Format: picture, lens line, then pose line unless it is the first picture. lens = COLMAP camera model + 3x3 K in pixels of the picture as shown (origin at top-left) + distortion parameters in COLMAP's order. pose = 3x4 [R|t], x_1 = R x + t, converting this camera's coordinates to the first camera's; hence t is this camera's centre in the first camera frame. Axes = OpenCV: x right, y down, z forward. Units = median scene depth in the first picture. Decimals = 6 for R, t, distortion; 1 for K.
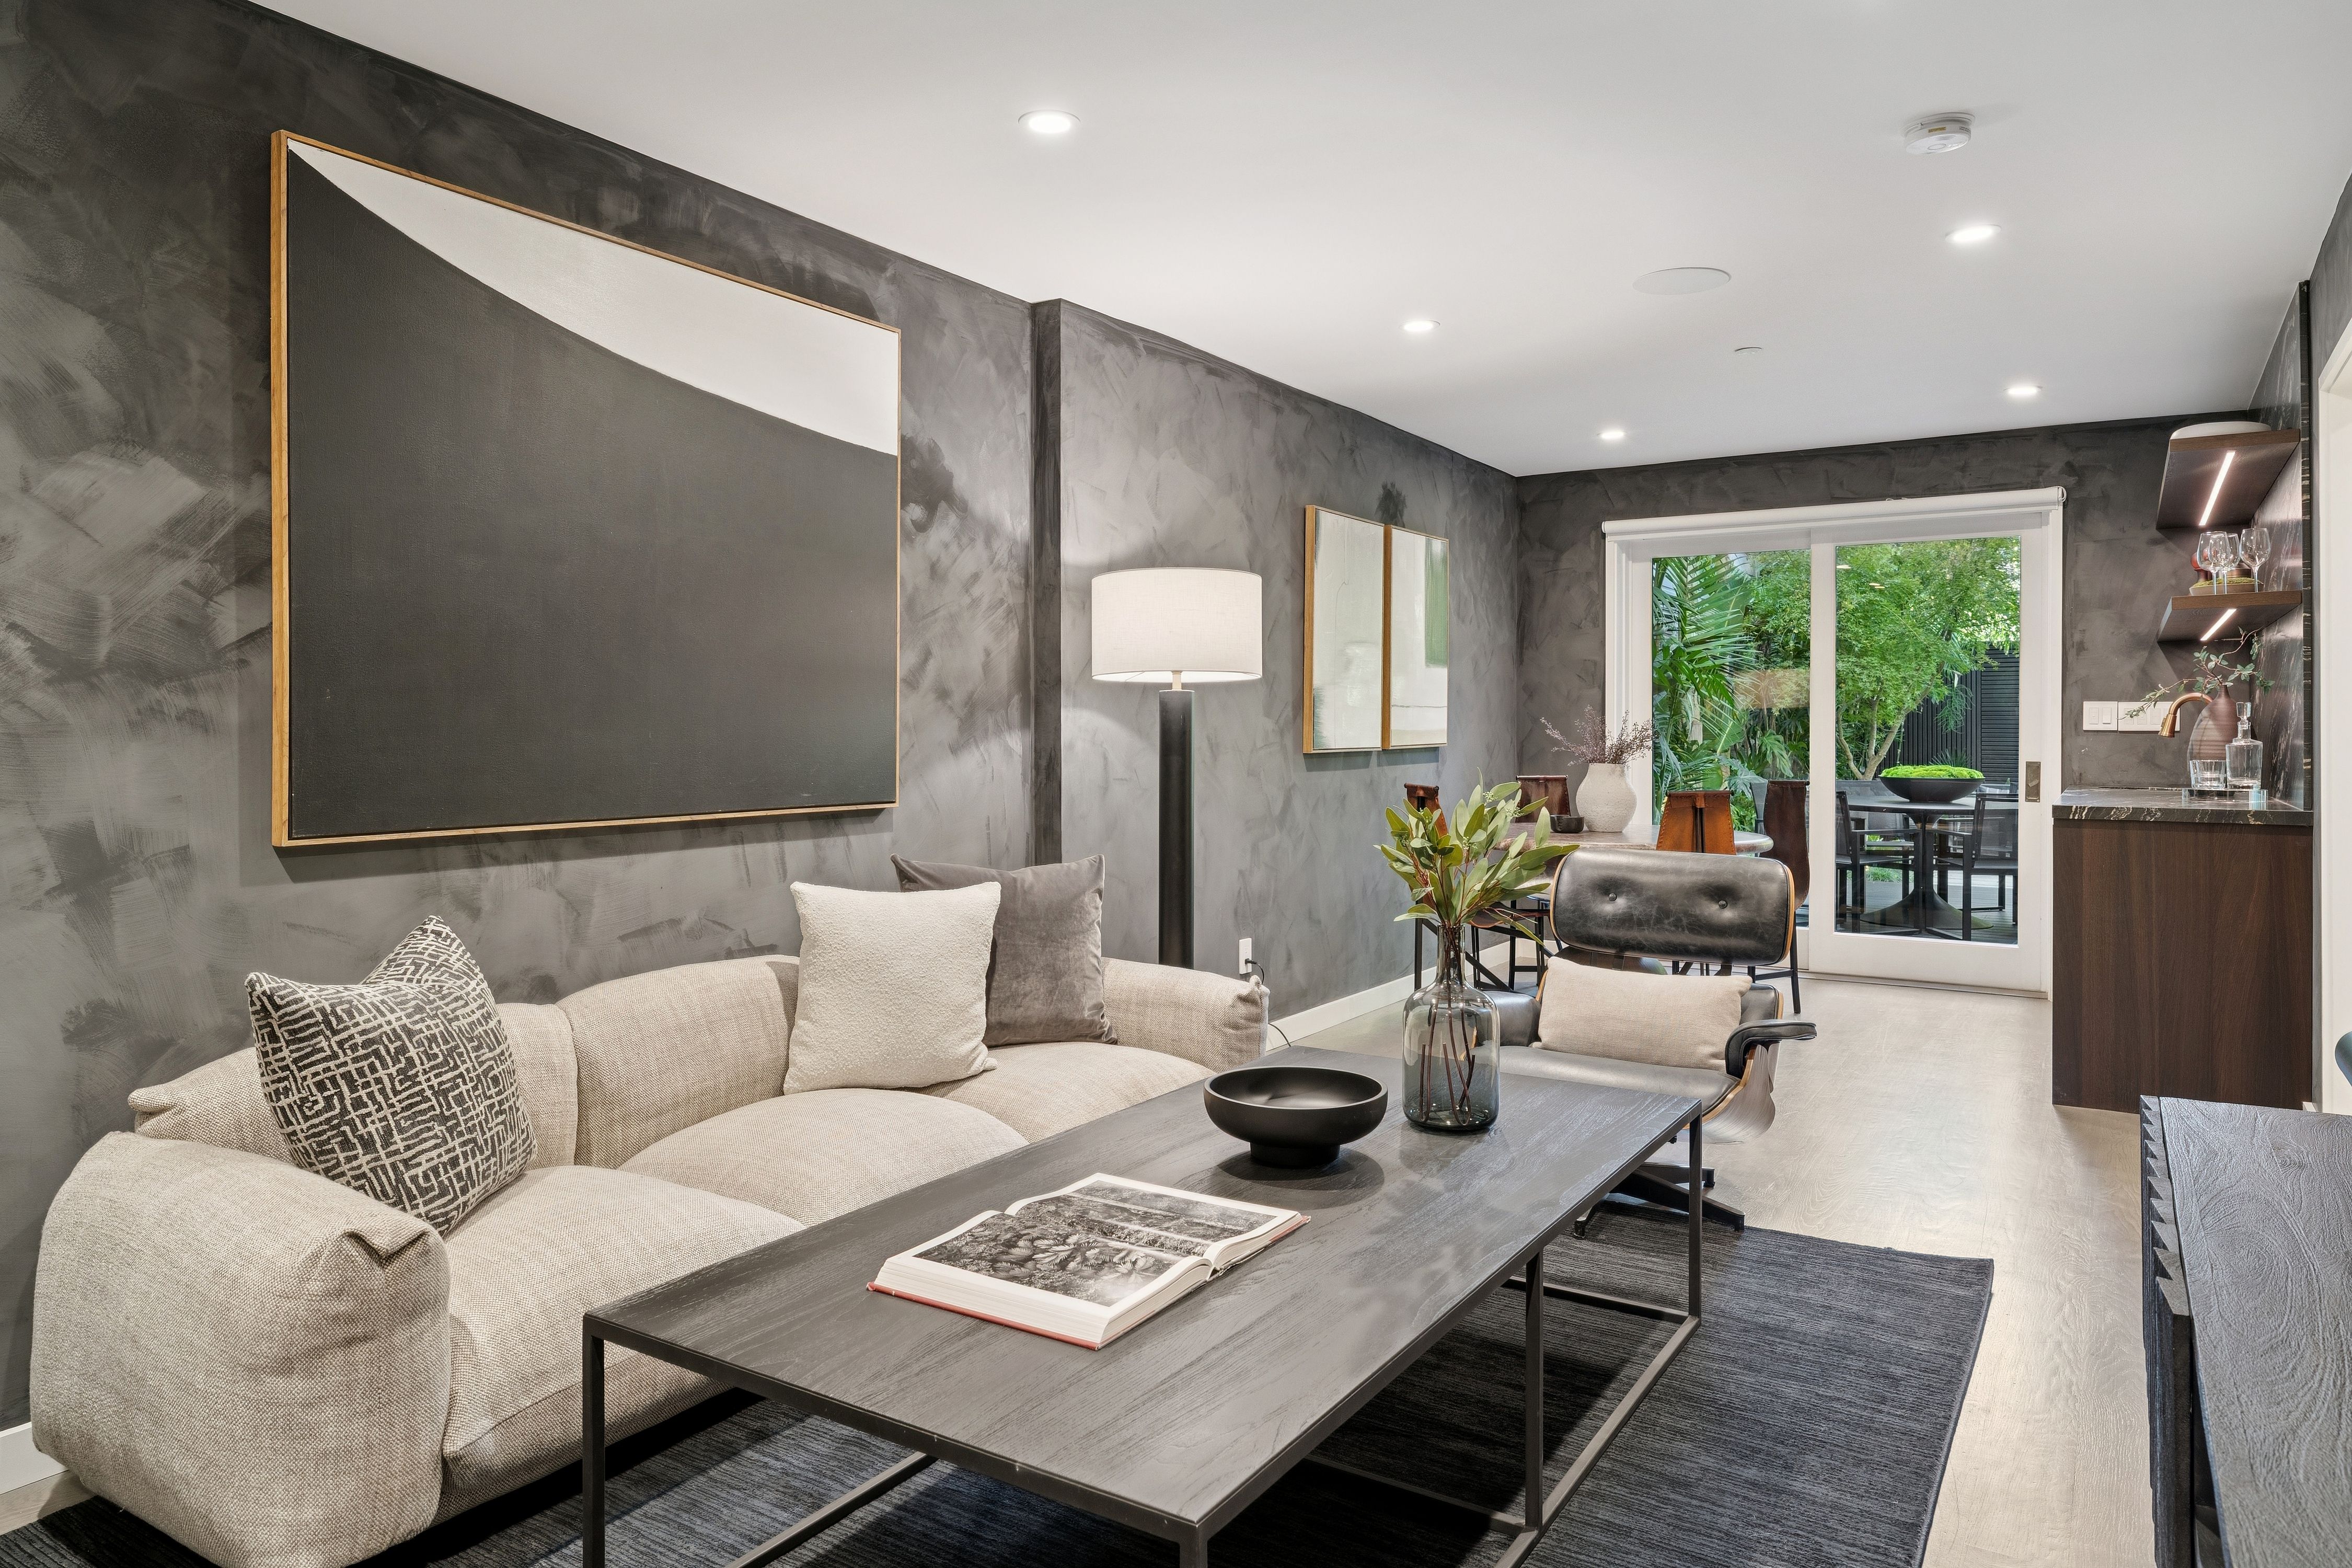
lens RADIAL K [[1508.1, 0, 1177.0], [0, 1508.1, 766.6], [0, 0, 1]] dist [0.002106, -0.001786]
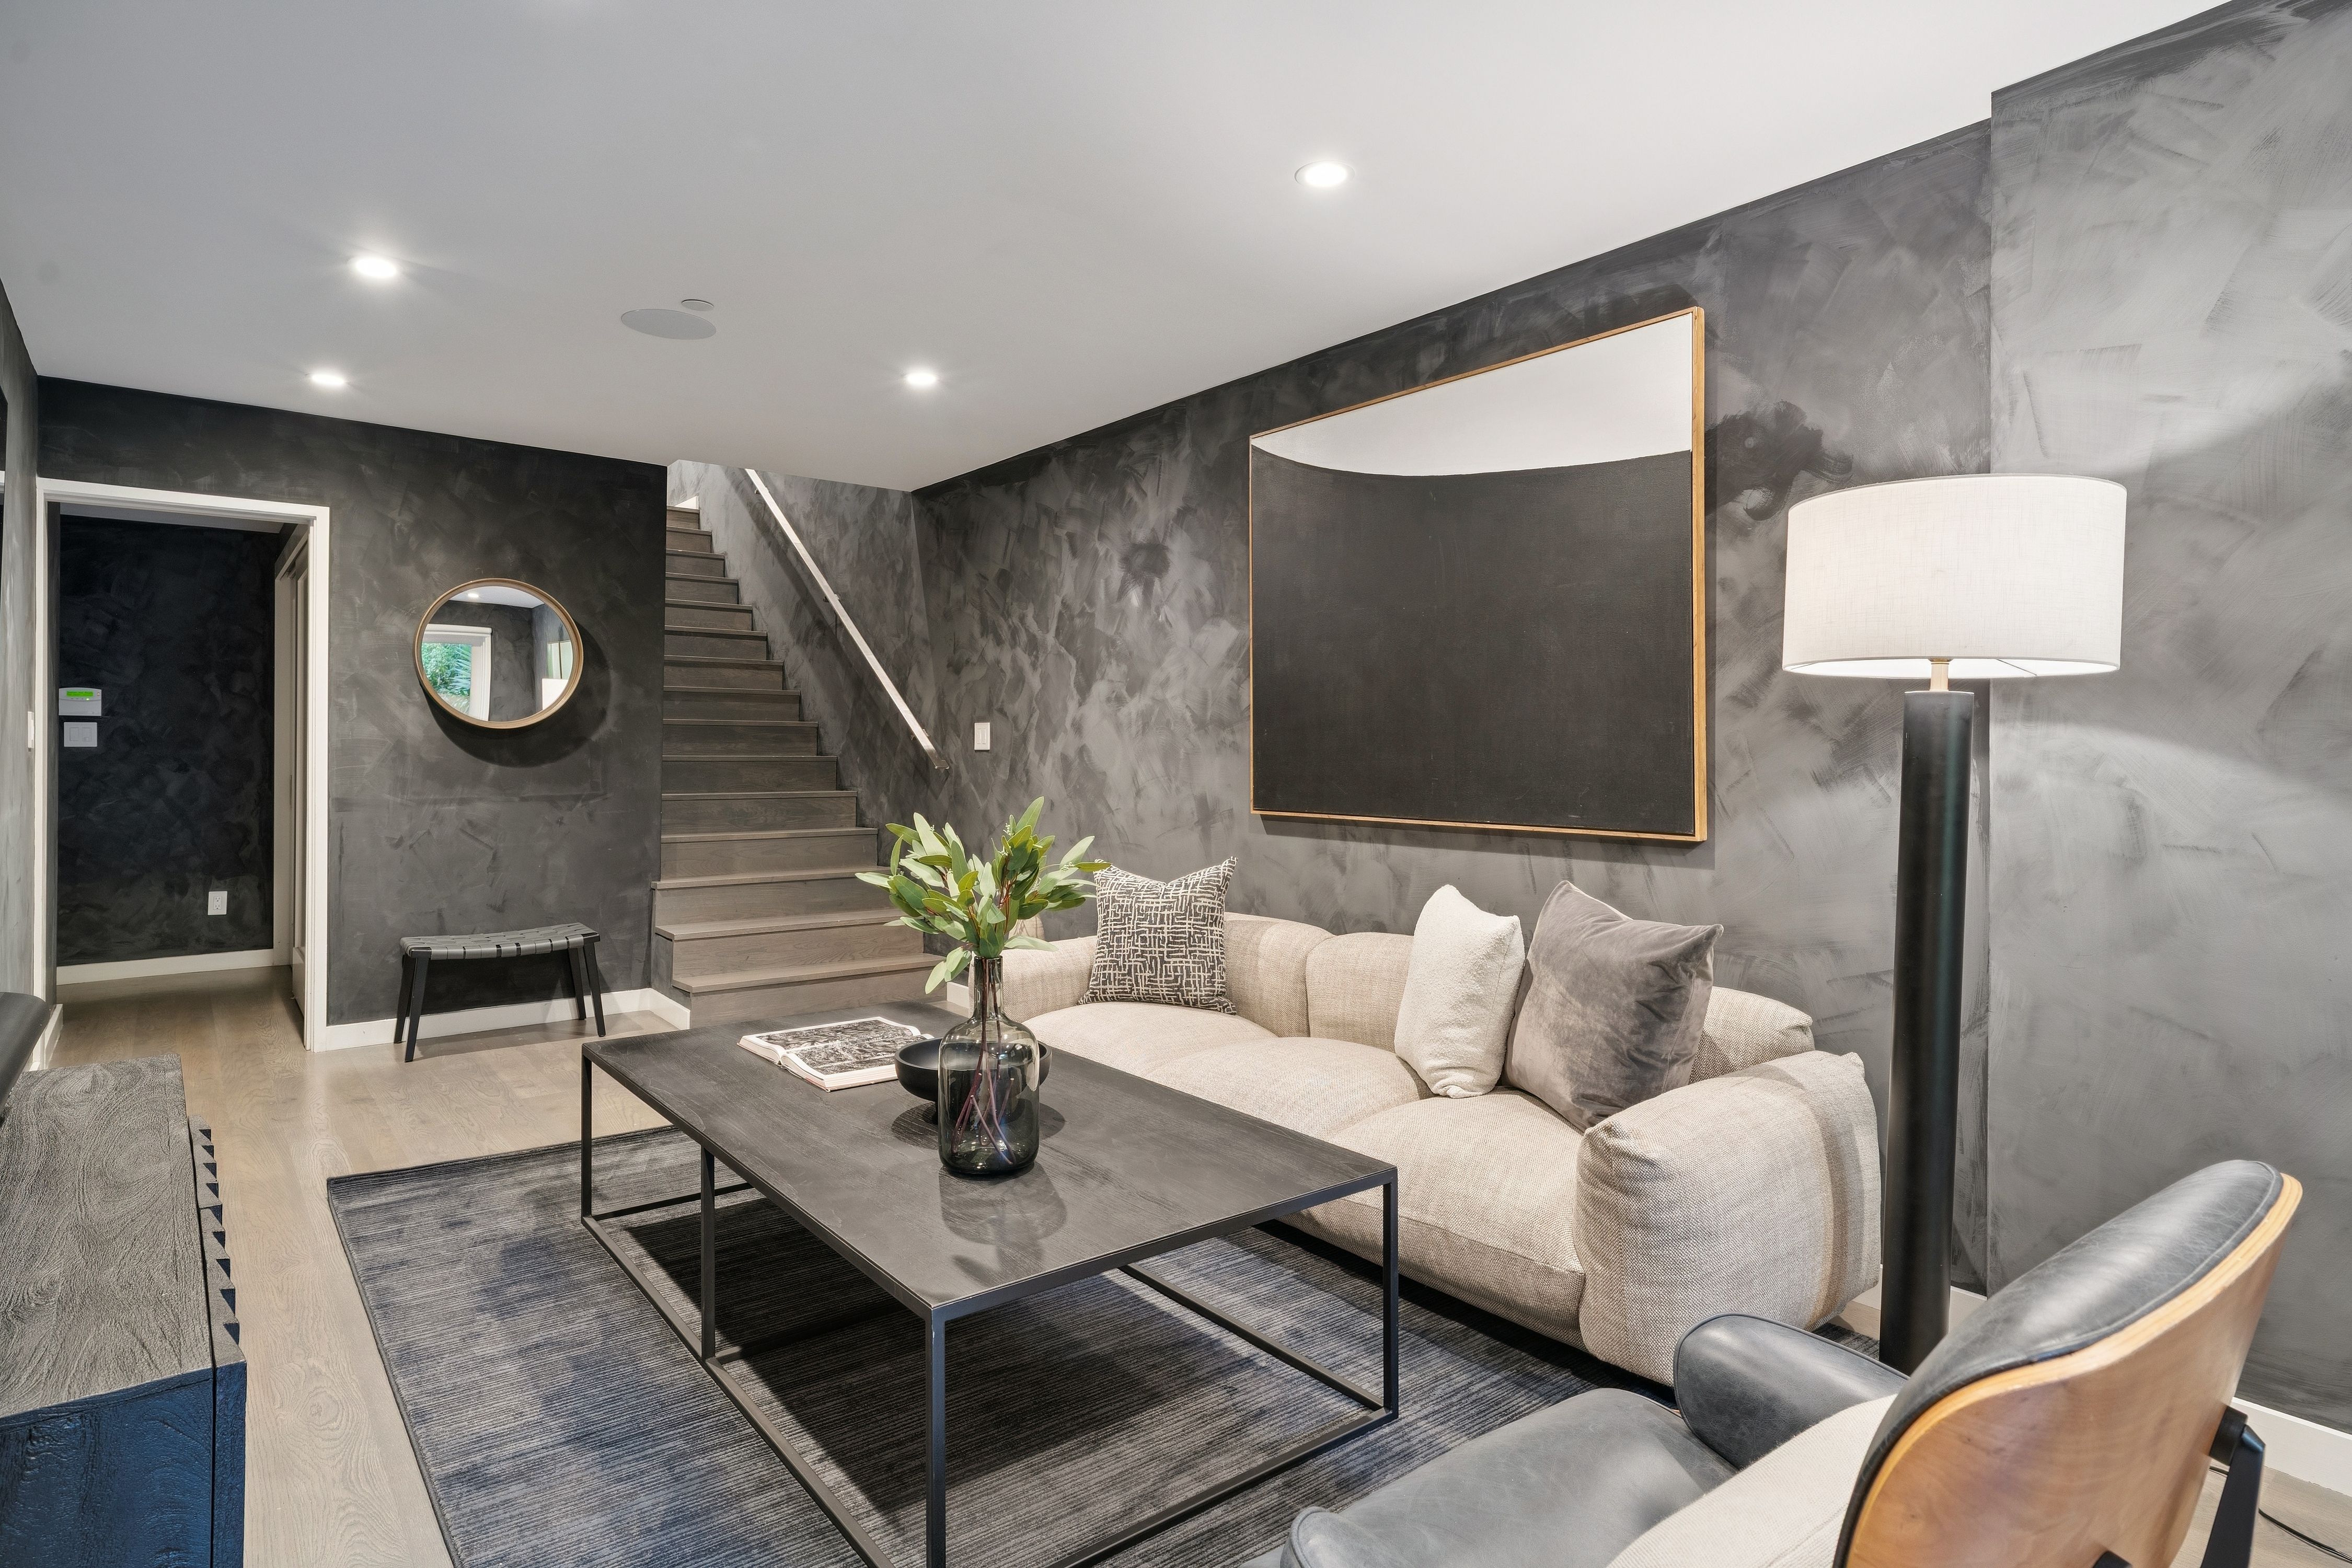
lens RADIAL K [[1281.7, 0, 1179.6], [0, 1281.7, 775.9], [0, 0, 1]] dist [-0.003400, -0.000375]
pose [[-0.339564, 0.019761, -0.940375, 0.738255], [-0.025966, 0.999201, 0.030373, -0.031561], [0.940225, 0.034731, -0.338780, 1.132209]]
